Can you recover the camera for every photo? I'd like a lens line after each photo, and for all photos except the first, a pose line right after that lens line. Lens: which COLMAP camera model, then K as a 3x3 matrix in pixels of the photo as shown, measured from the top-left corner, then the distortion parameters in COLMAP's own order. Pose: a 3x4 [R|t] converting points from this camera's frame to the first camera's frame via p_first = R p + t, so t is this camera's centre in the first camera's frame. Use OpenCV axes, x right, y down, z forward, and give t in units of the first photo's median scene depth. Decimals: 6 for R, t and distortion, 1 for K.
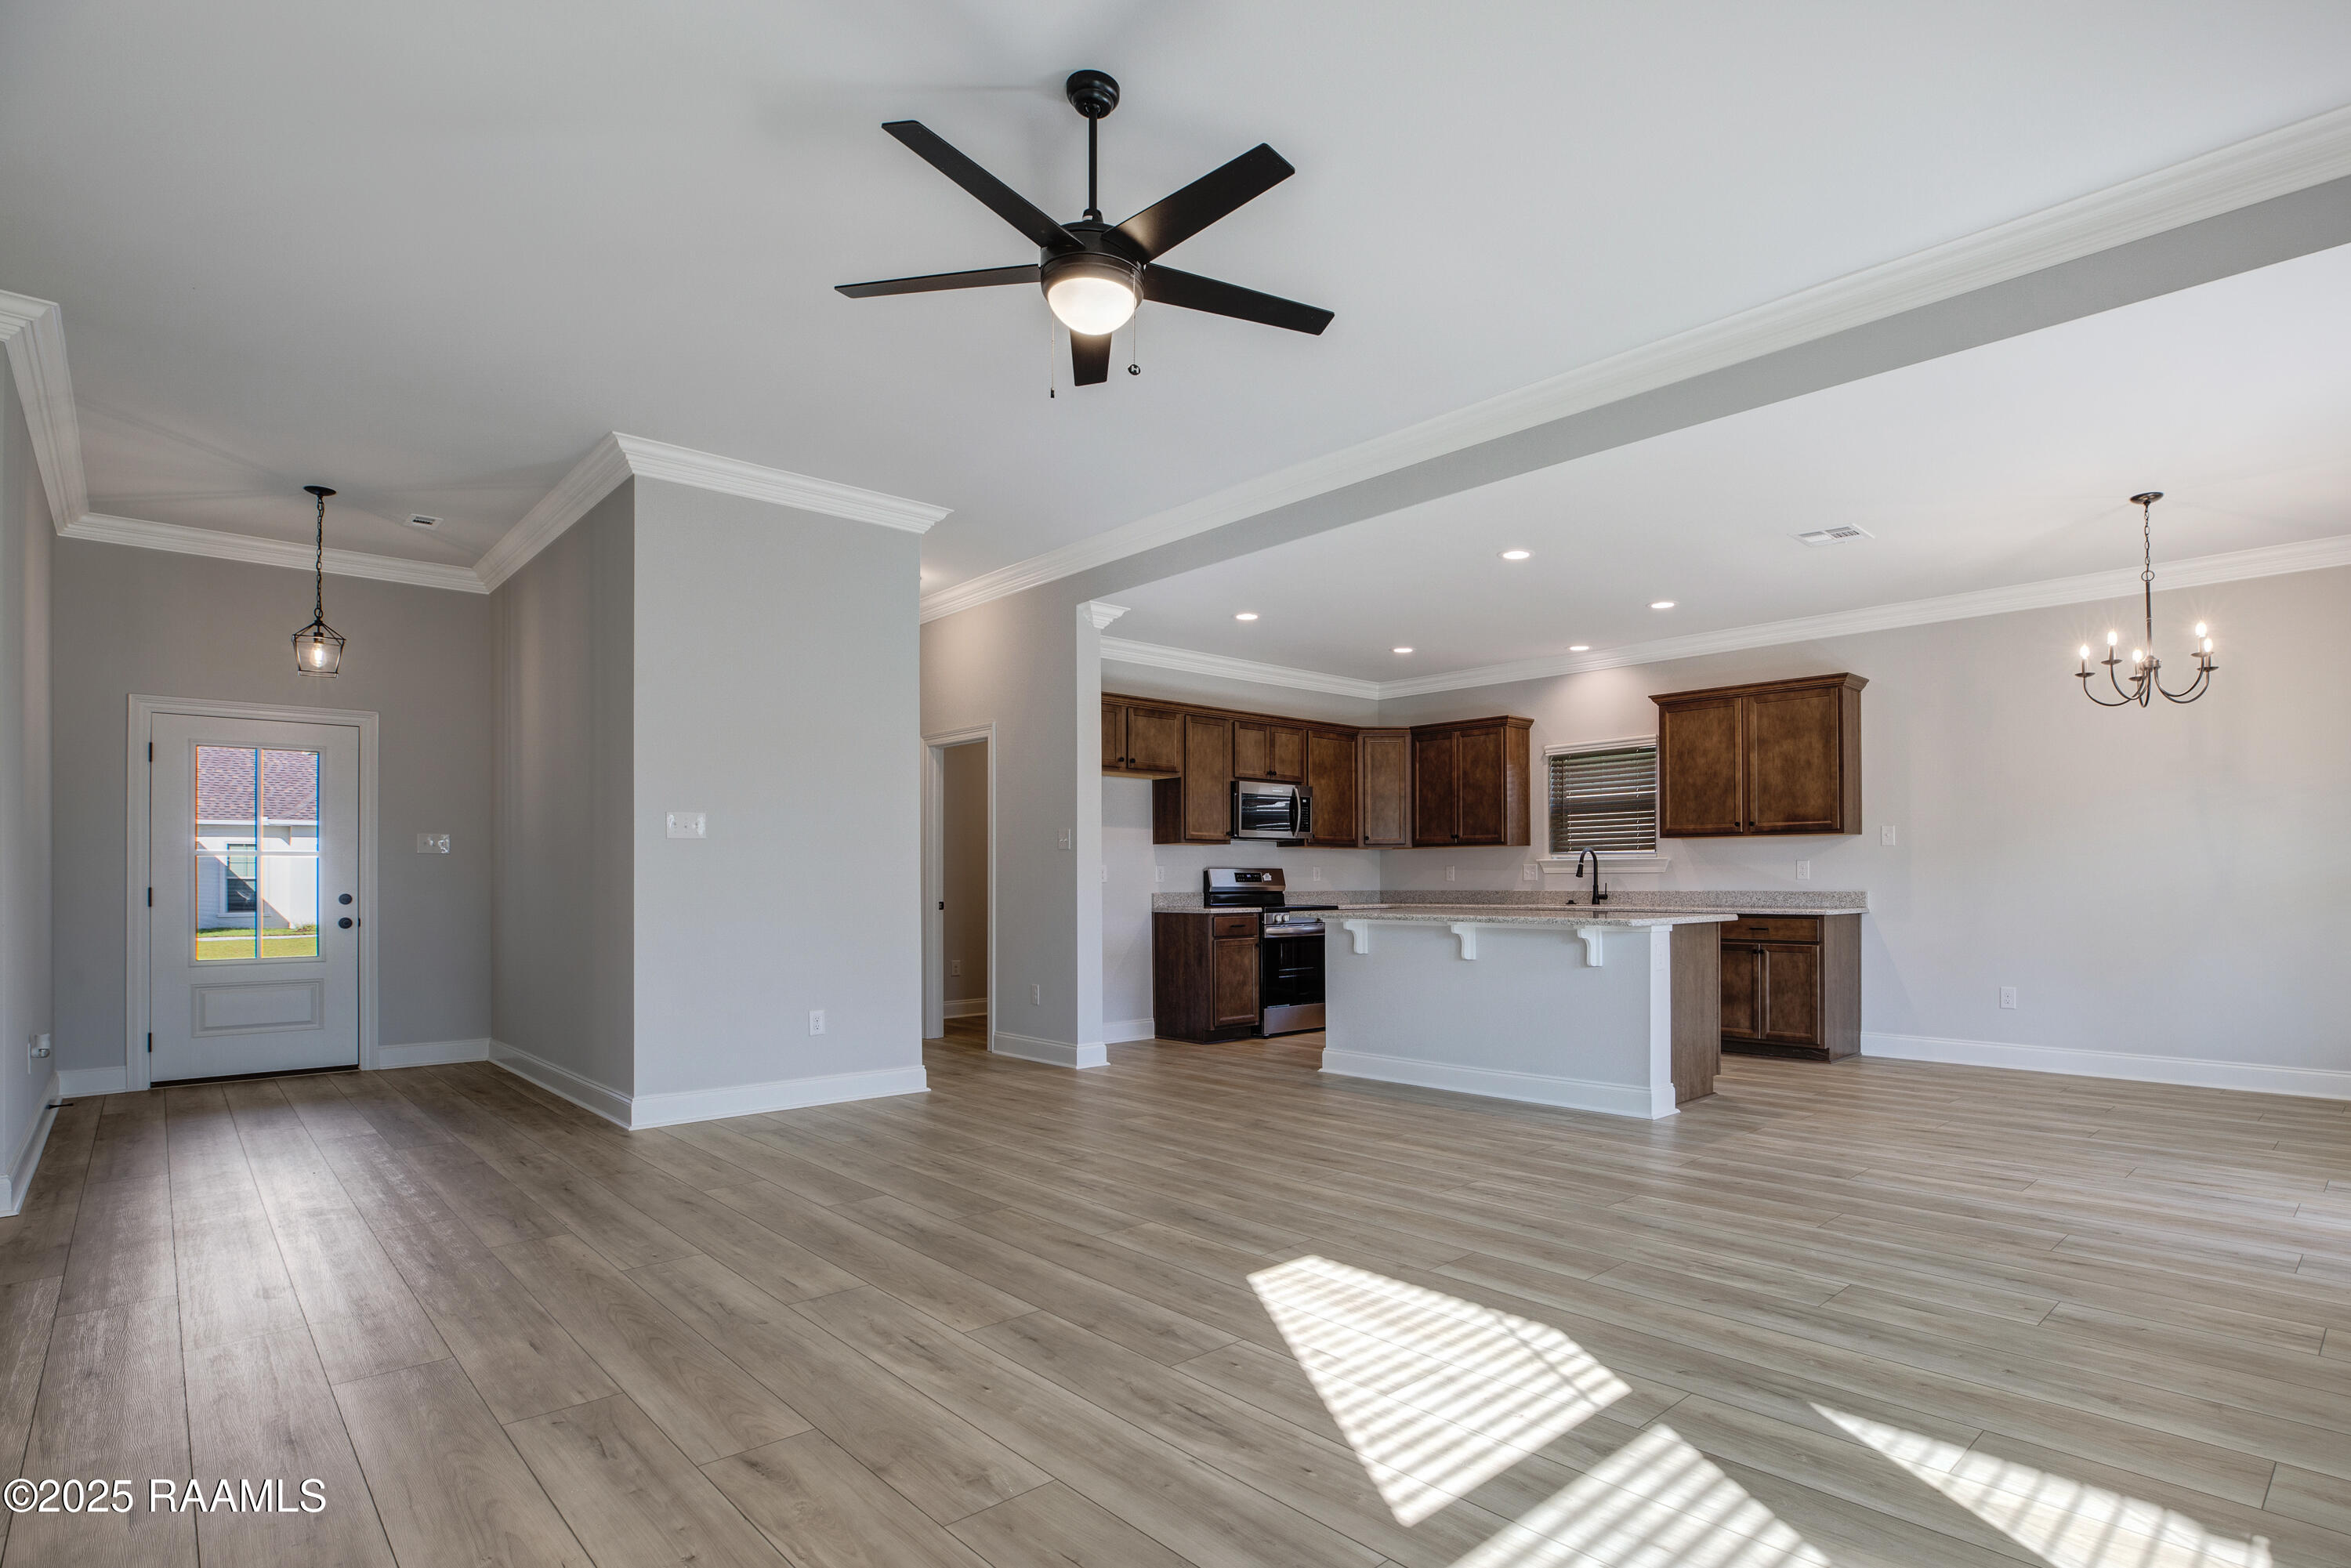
lens RADIAL K [[1201.2, 0, 1303.8], [0, 1201.2, 866.1], [0, 0, 1]] dist [-0.026955, 0.000899]
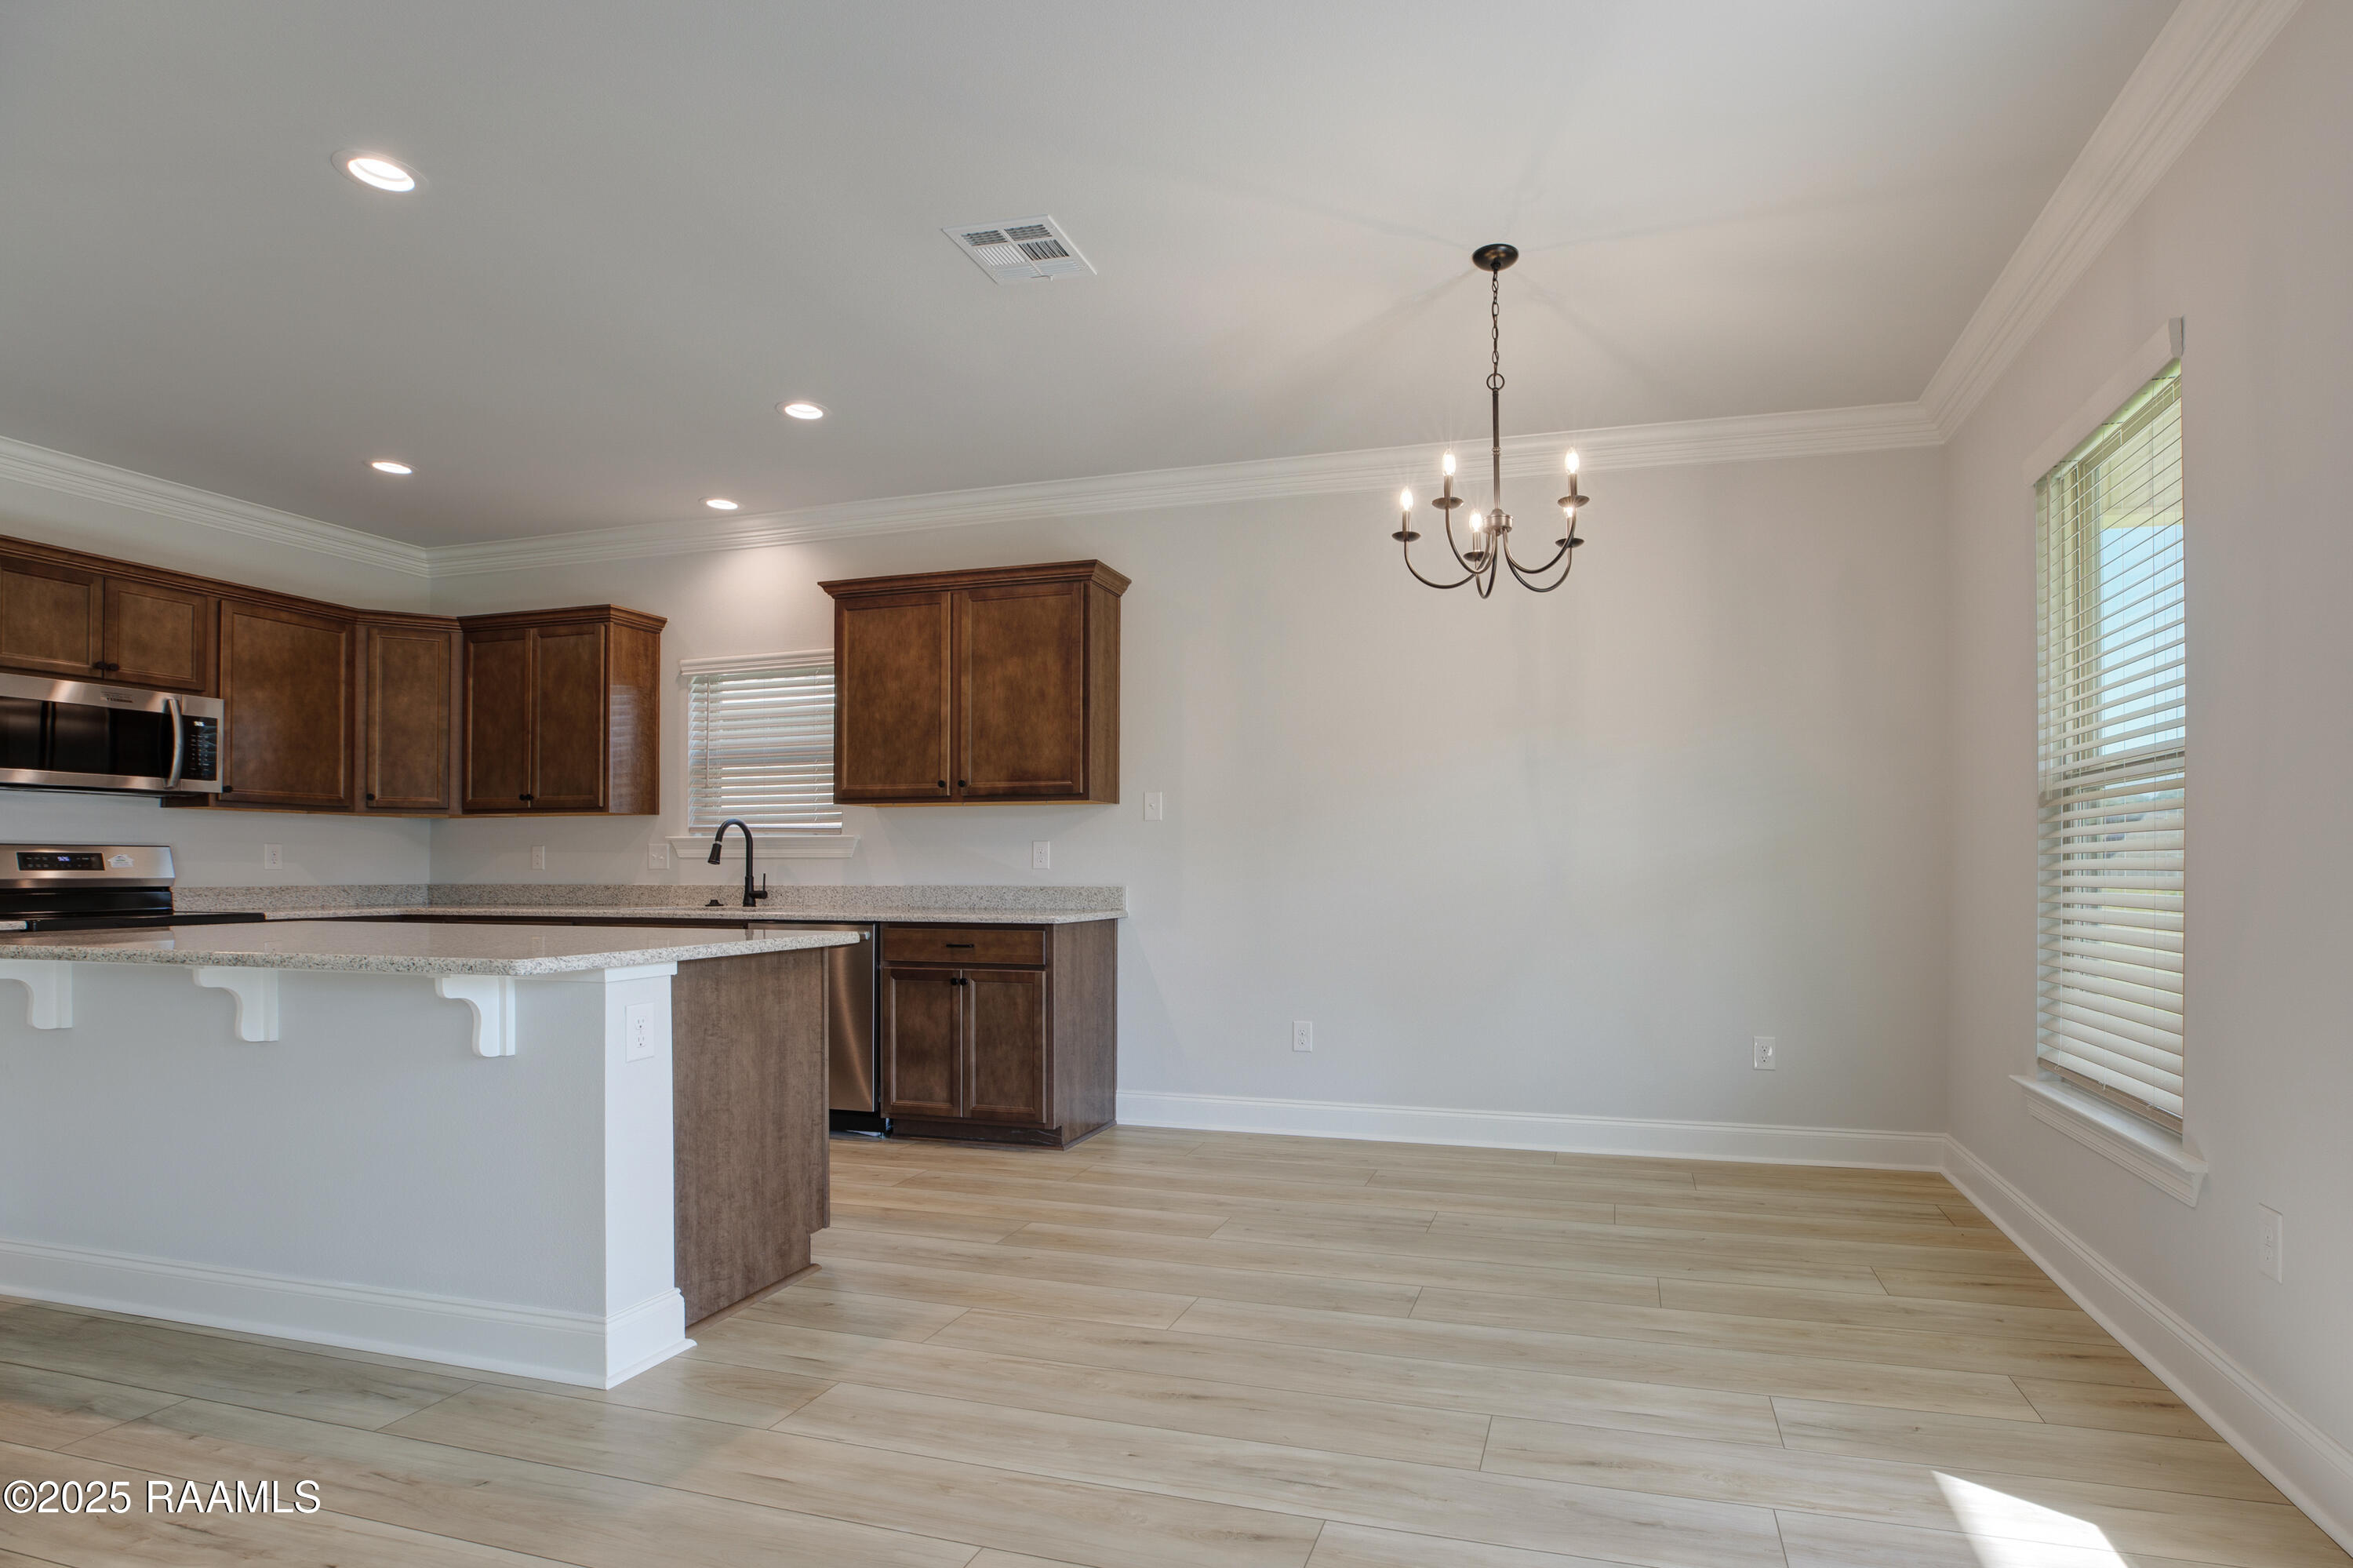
lens RADIAL K [[1202.3, 0, 1305.0], [0, 1202.3, 866.2], [0, 0, 1]] dist [-0.026955, 0.000899]
pose [[0.868146, 0.004534, 0.496288, 0.211182], [-0.009003, 0.999938, 0.006614, 0.003725], [-0.496228, -0.010210, 0.868132, 0.335469]]
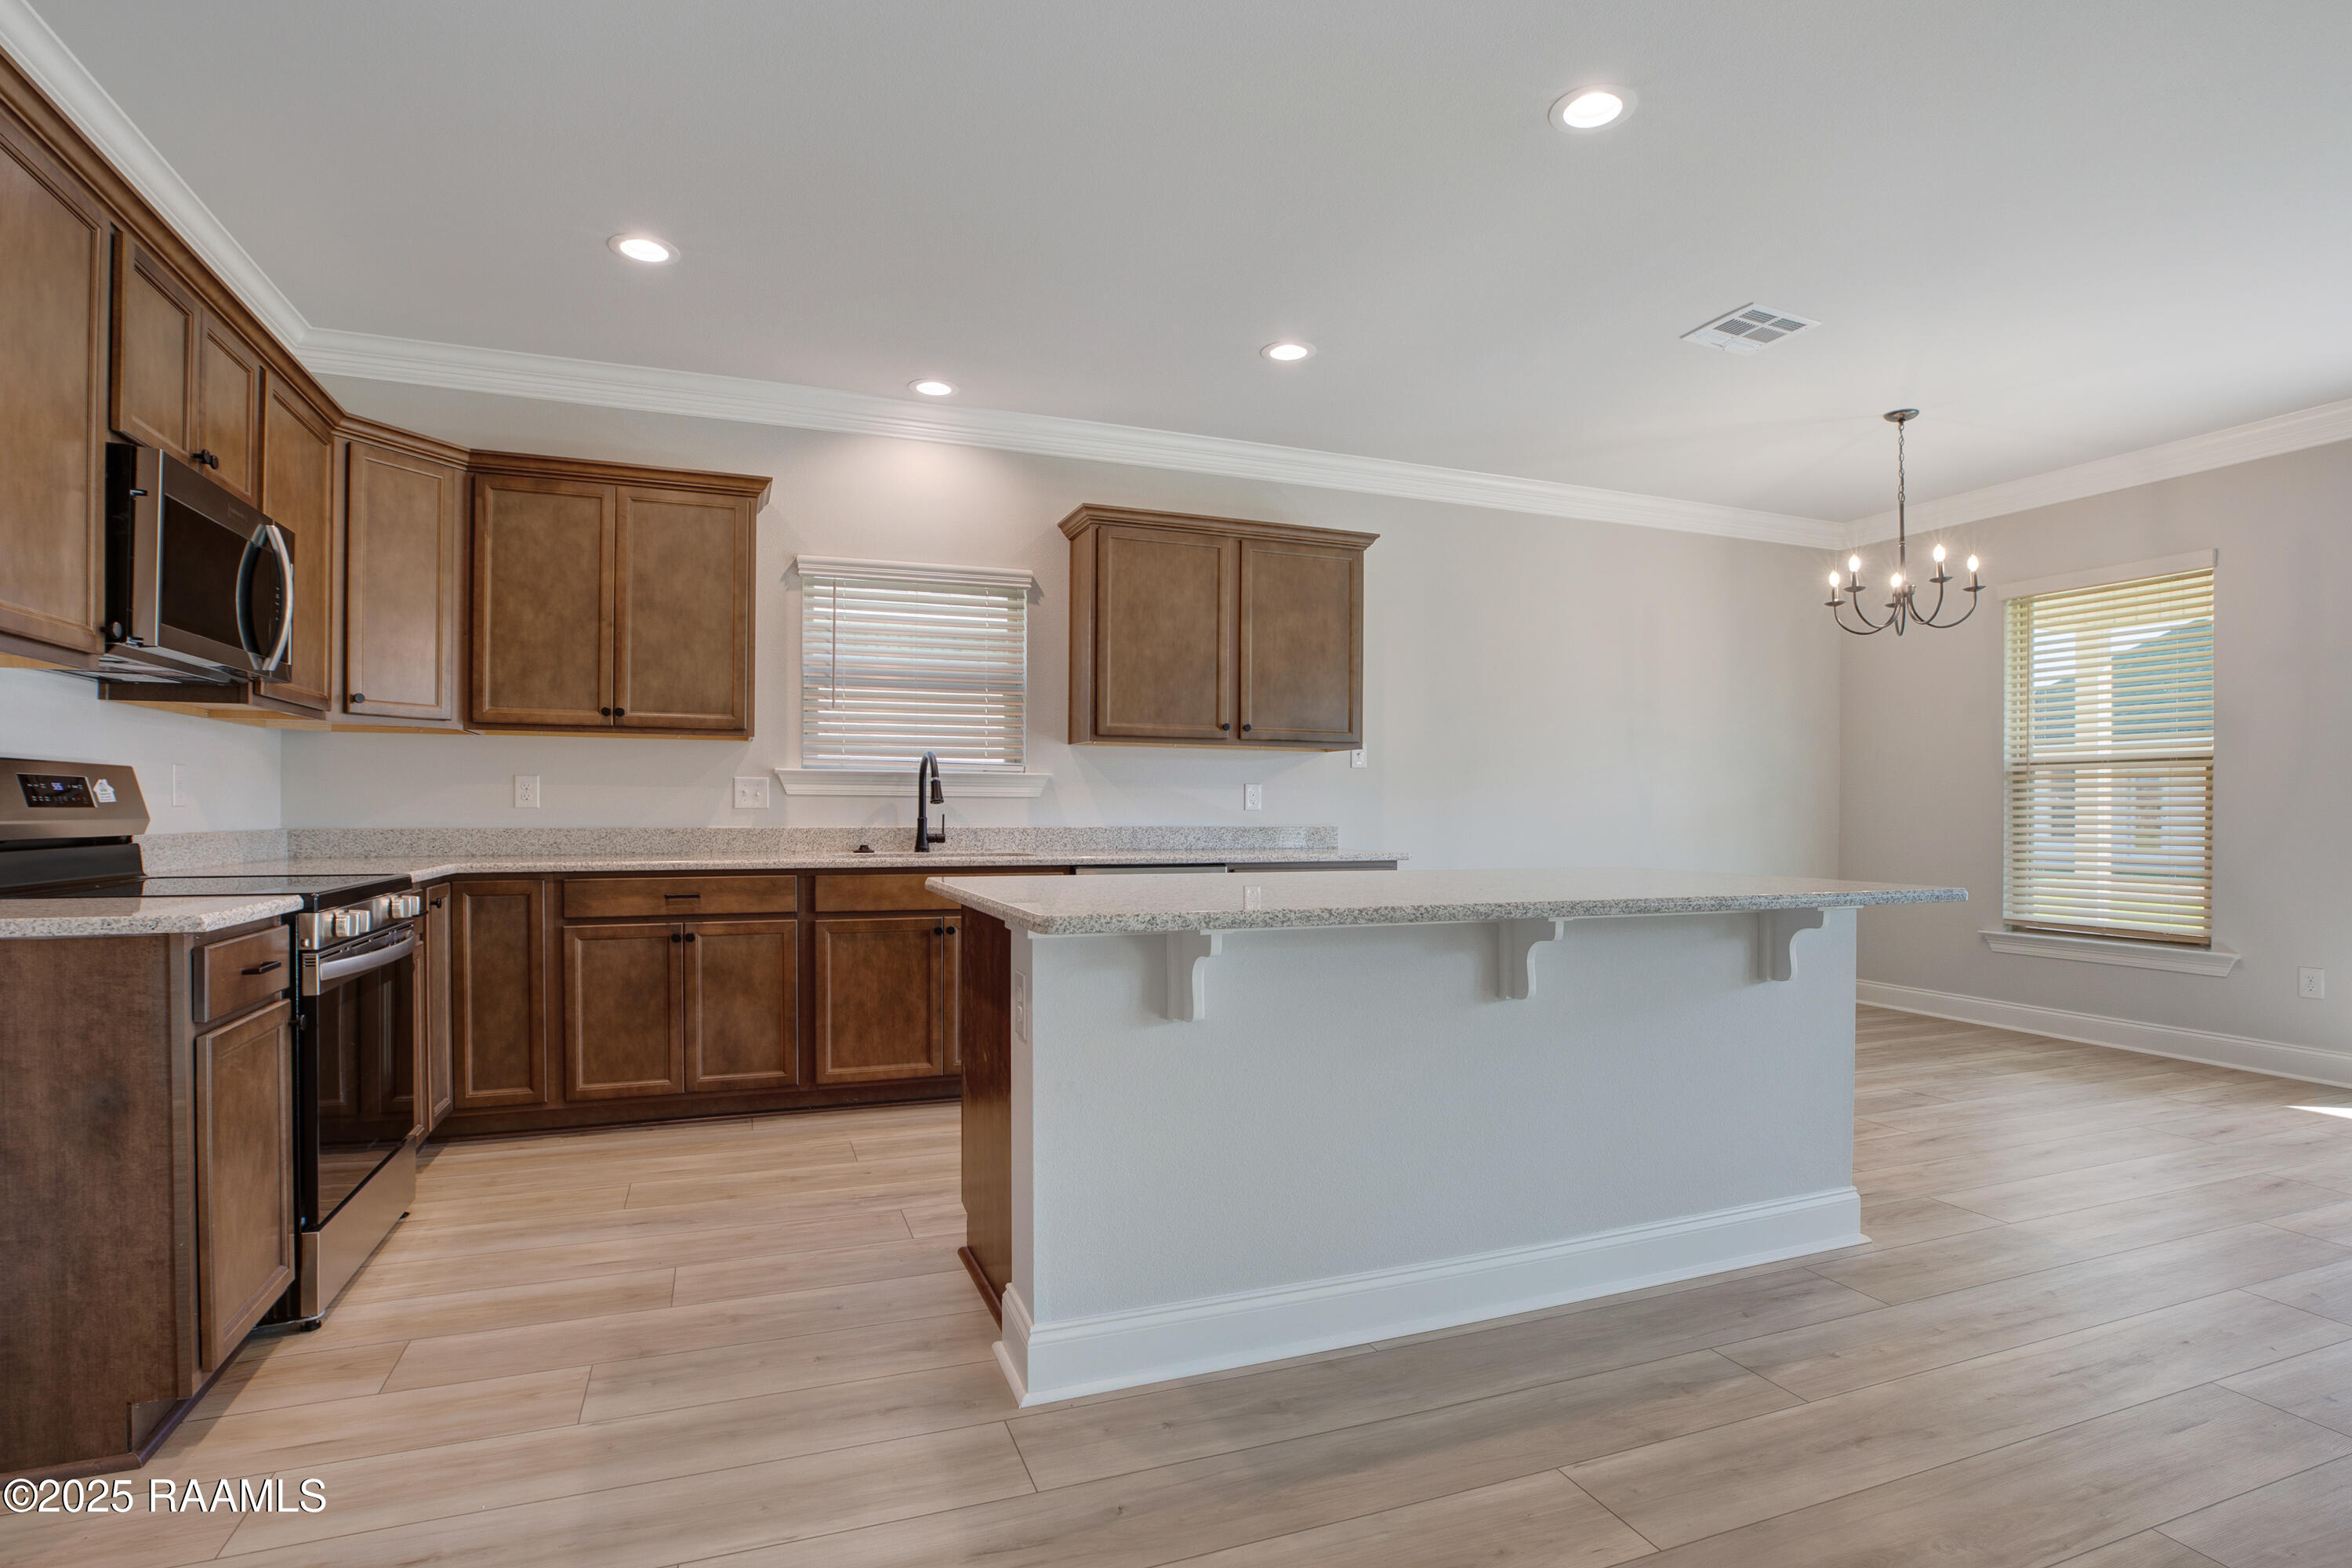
lens RADIAL K [[1099.3, 0, 1172.2], [0, 1099.3, 815.8], [0, 0, 1]] dist [-0.037663, 0.000159]
pose [[0.405896, 0.000994, 0.913919, -0.209468], [-0.017156, 0.999831, 0.006532, 0.010935], [-0.913758, -0.018330, 0.405845, 0.785393]]
